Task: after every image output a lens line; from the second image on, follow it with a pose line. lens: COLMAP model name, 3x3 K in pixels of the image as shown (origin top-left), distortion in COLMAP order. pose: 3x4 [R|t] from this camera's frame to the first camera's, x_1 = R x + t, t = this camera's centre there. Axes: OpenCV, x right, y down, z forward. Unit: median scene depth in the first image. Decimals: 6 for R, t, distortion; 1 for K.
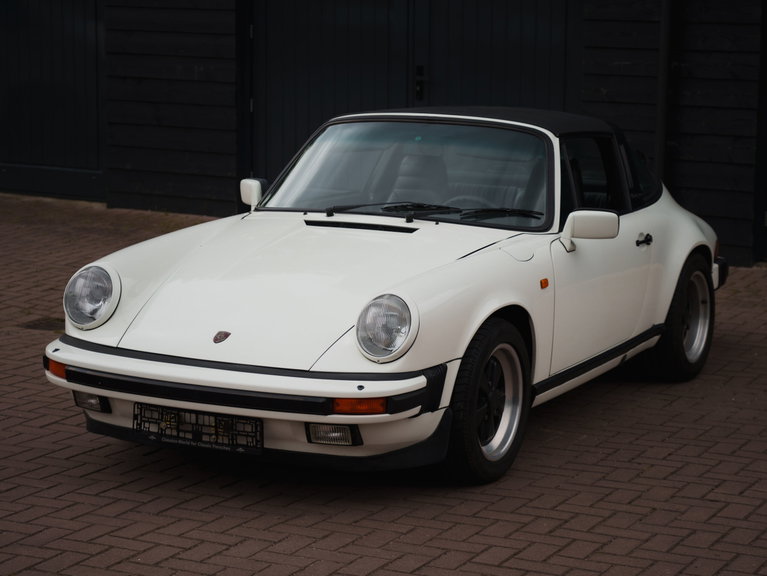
lens RADIAL K [[1849.0, 0, 385.8], [0, 1849.0, 294.9], [0, 0, 1]] dist [-0.569841, 0.000000]
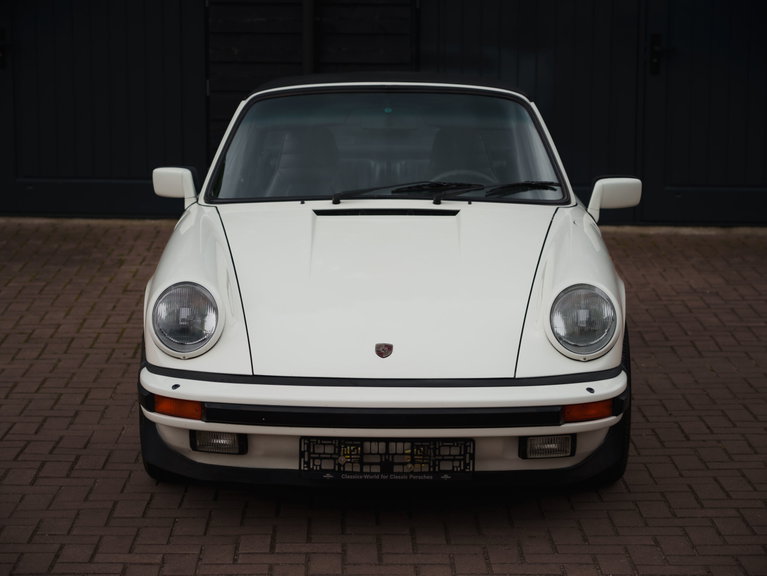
lens RADIAL K [[1838.9, 0, 377.9], [0, 1838.9, 285.2], [0, 0, 1]] dist [-0.258848, 0.000000]
pose [[0.907035, -0.082716, 0.412851, -0.393514], [0.074853, 0.996573, 0.035216, -0.033616], [-0.414349, -0.001039, 0.910117, 0.188979]]
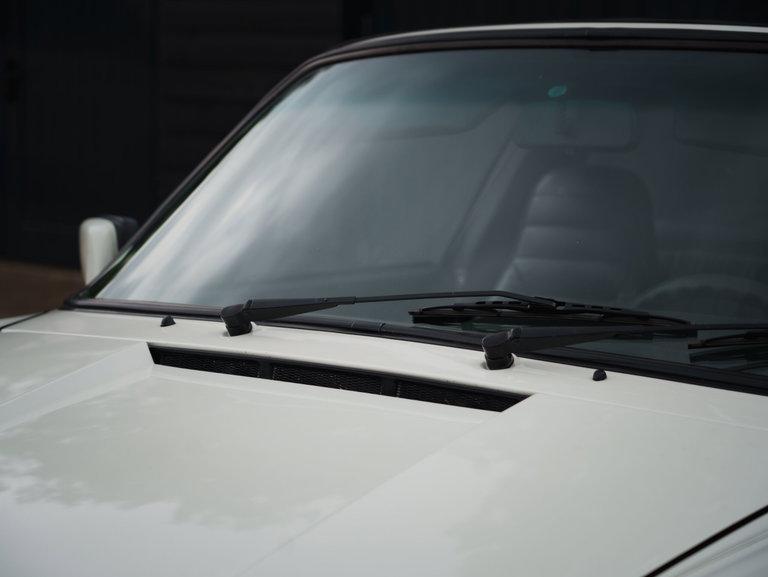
lens RADIAL K [[1818.2, 0, 384.3], [0, 1818.2, 288.9], [0, 0, 1]] dist [-0.205241, 0.000000]
pose [[0.992043, 0.027901, -0.122771, 0.028585], [-0.034589, 0.998012, -0.052683, -0.036392], [0.121057, 0.056511, 0.991036, 0.737906]]
